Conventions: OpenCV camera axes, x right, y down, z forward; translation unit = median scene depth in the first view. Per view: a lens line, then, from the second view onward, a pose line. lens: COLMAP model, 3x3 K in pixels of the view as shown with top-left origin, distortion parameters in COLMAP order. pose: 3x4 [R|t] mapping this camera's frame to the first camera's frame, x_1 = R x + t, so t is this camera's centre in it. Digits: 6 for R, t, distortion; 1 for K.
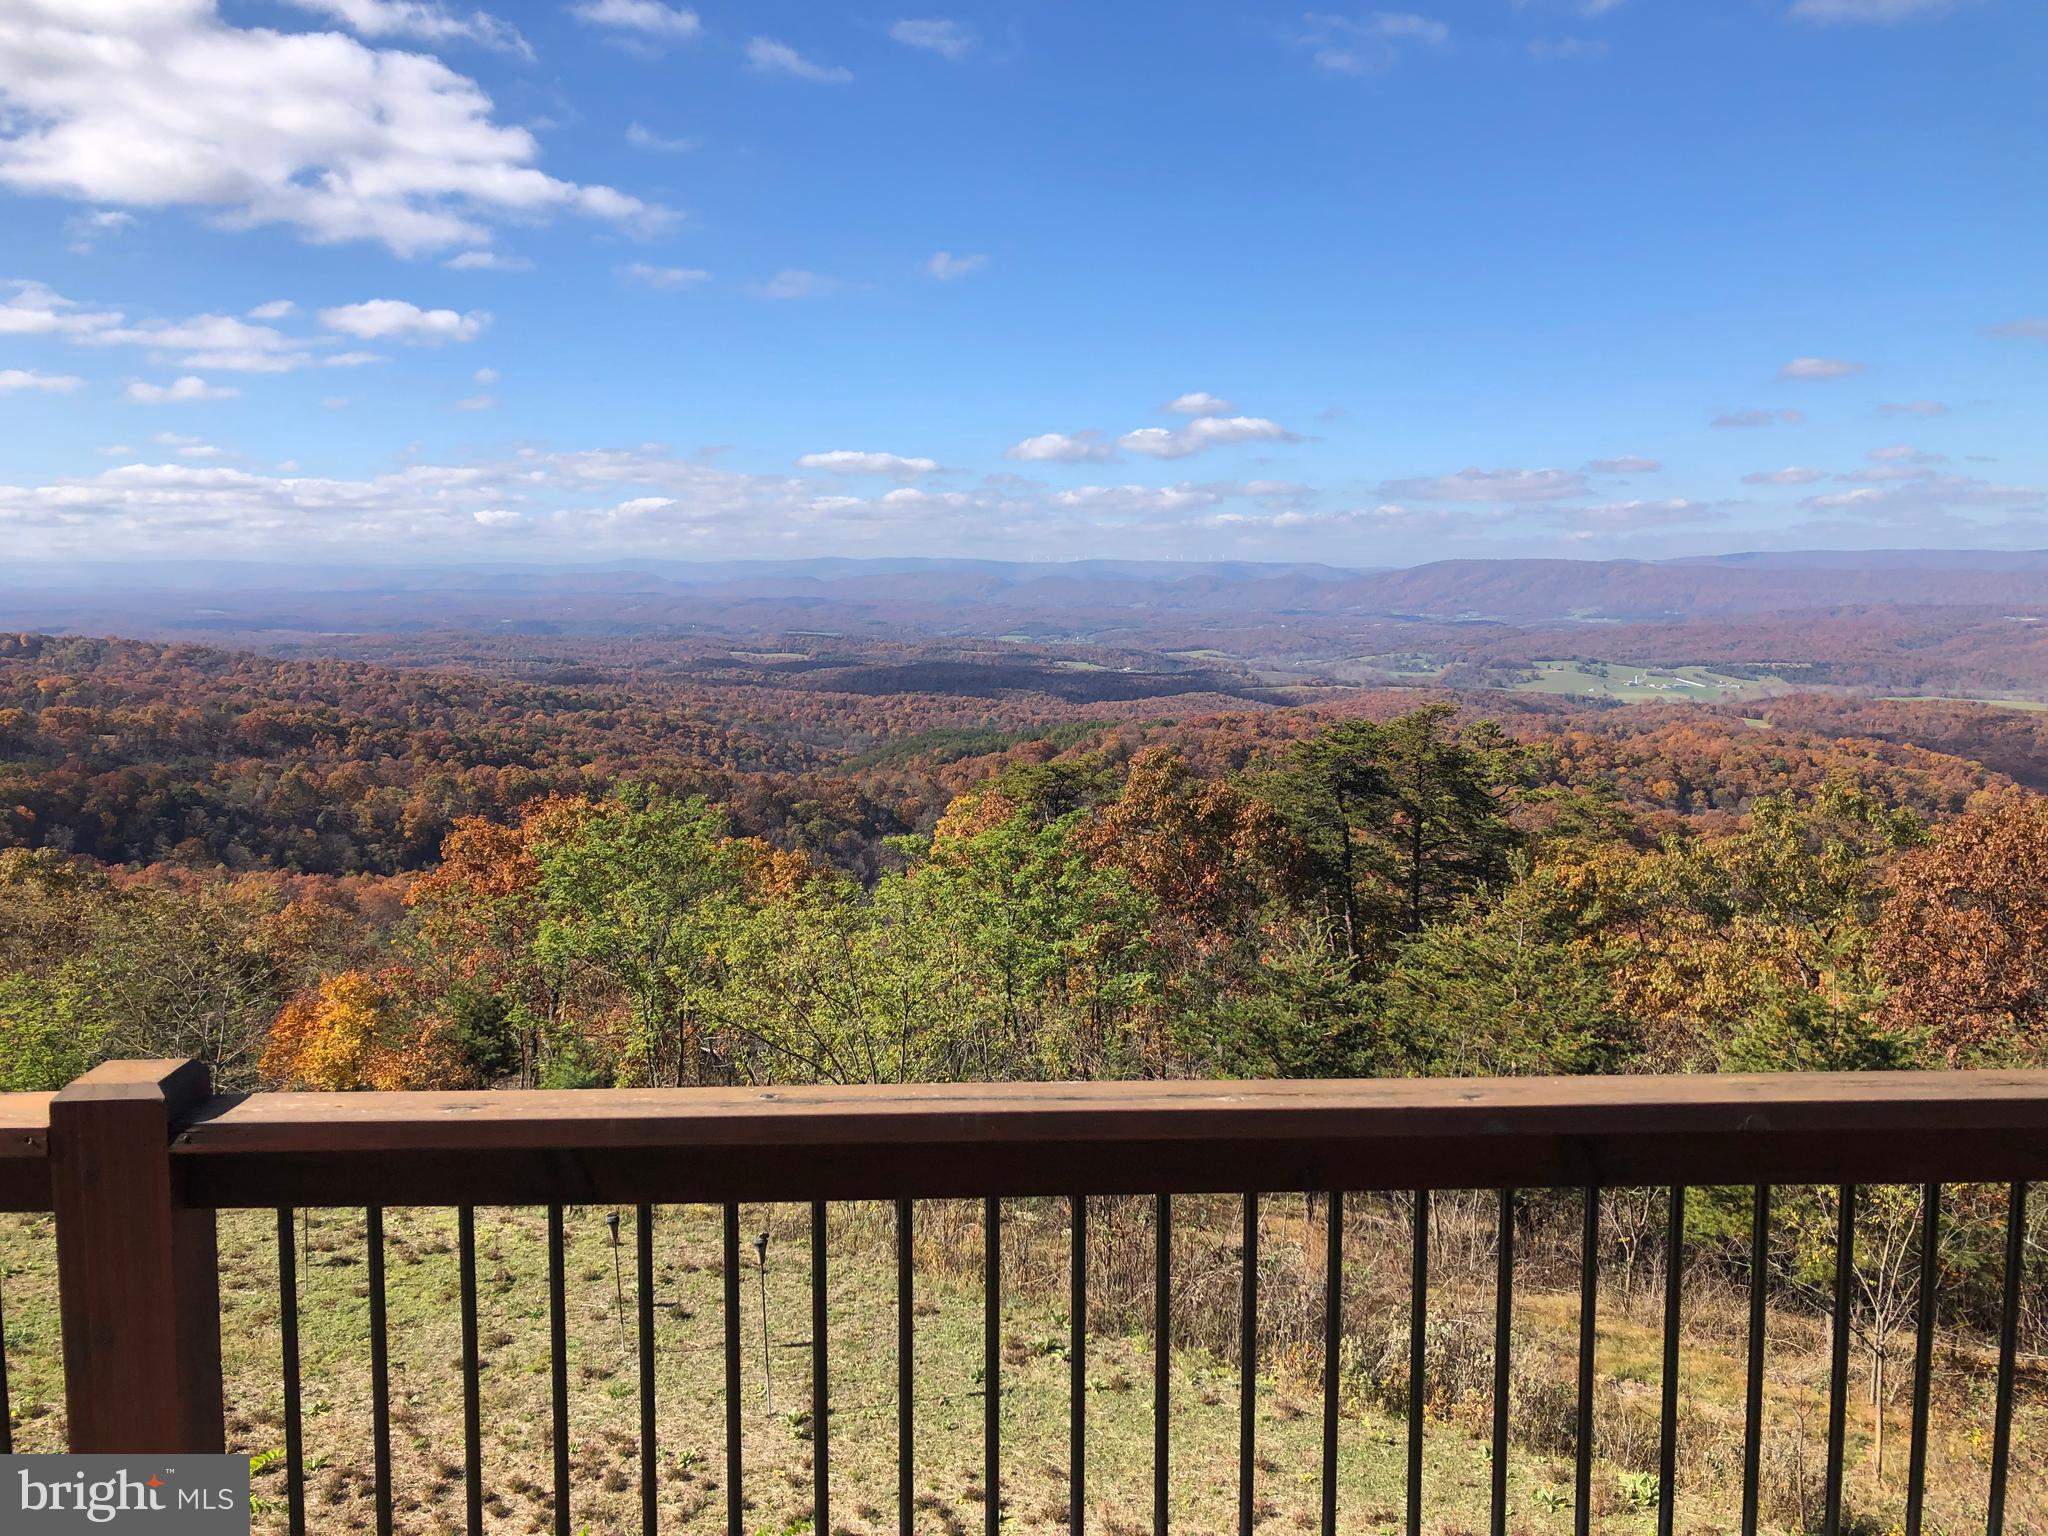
lens RADIAL K [[1675.9, 0, 1028.1], [0, 1675.9, 760.5], [0, 0, 1]] dist [0.049635, -0.052263]
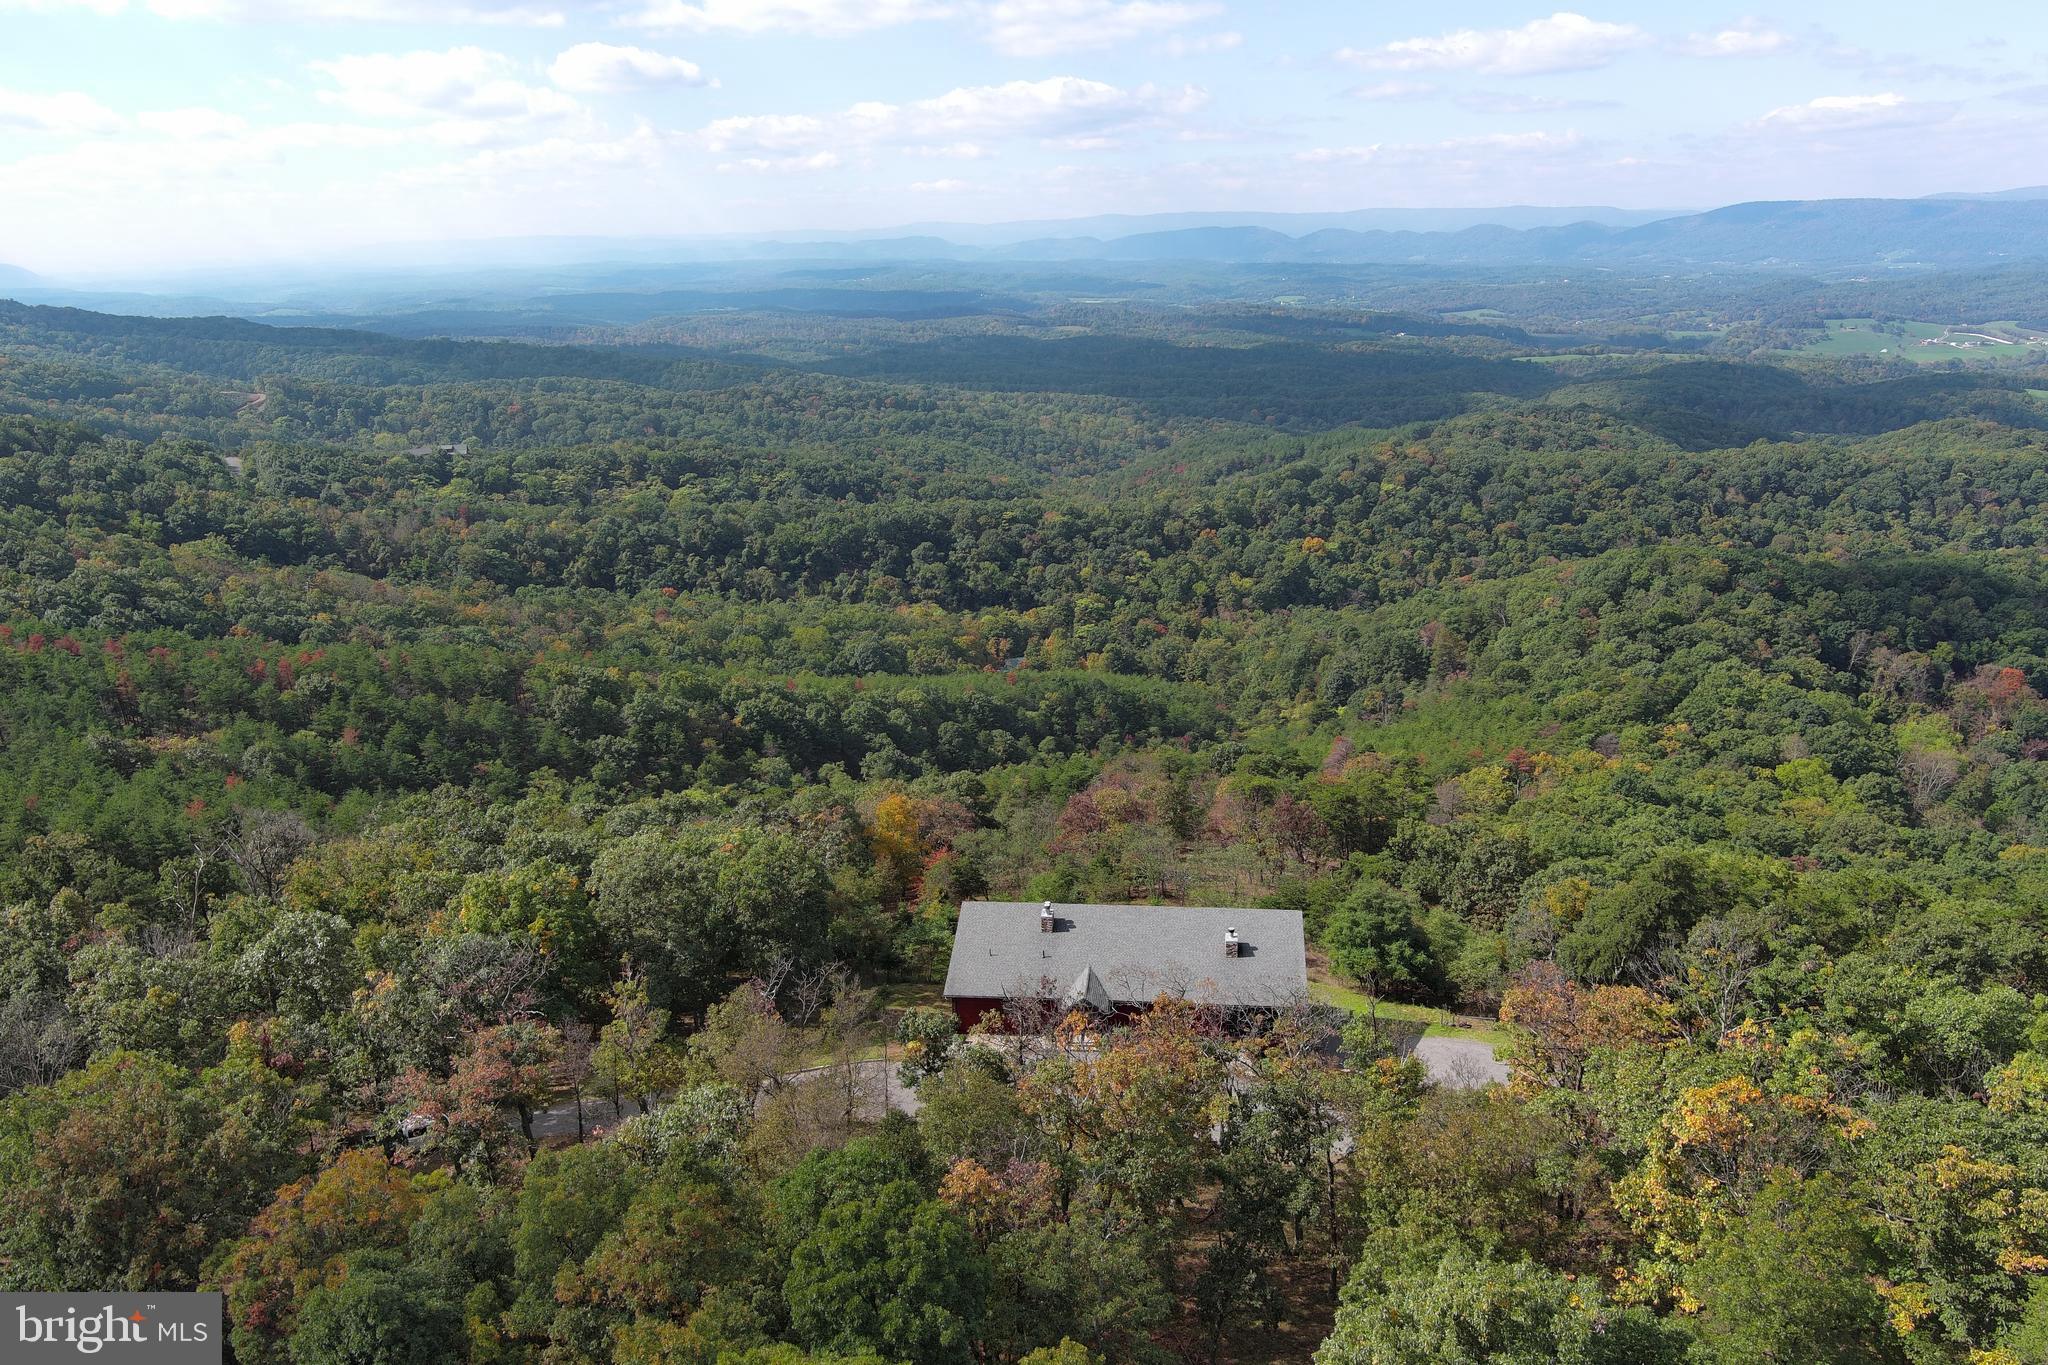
lens RADIAL K [[1623.7, 0, 1018.5], [0, 1623.7, 693.3], [0, 0, 1]] dist [0.013372, 0.006137]
pose [[0.985253, 0.020973, -0.169815, 0.013074], [0.009197, 0.984534, 0.174952, -0.092289], [0.170858, -0.173934, 0.969822, -0.259044]]
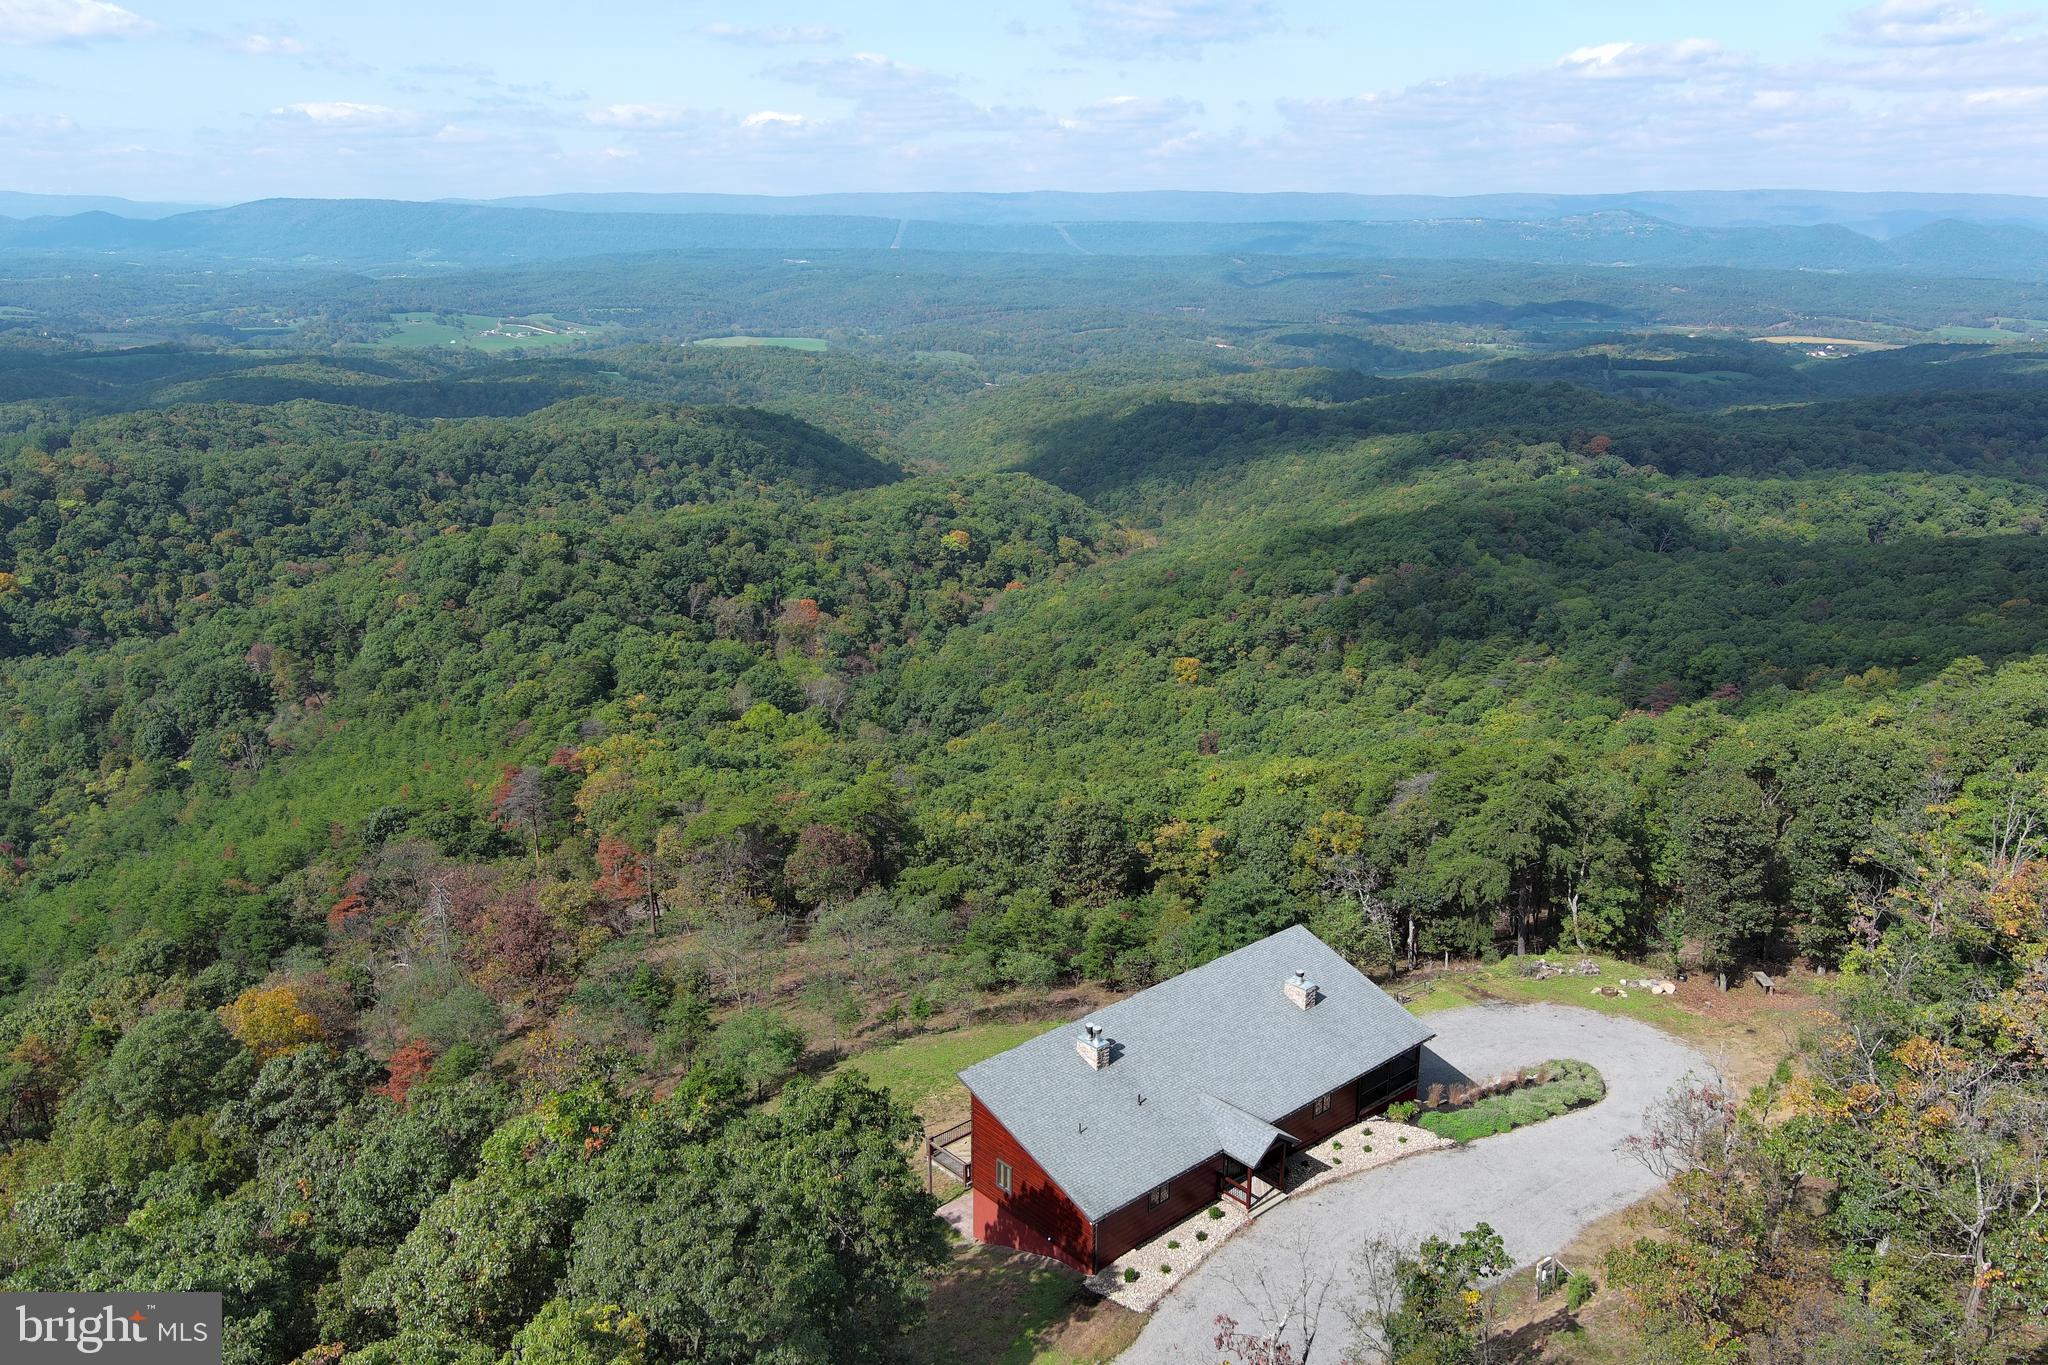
lens RADIAL K [[1623.7, 0, 1021.9], [0, 1623.7, 661.4], [0, 0, 1]] dist [0.013372, 0.006137]
pose [[0.784996, -0.162792, 0.597729, -0.132401], [0.061078, 0.980493, 0.186824, -0.083443], [-0.616483, -0.110148, 0.779626, -0.132705]]
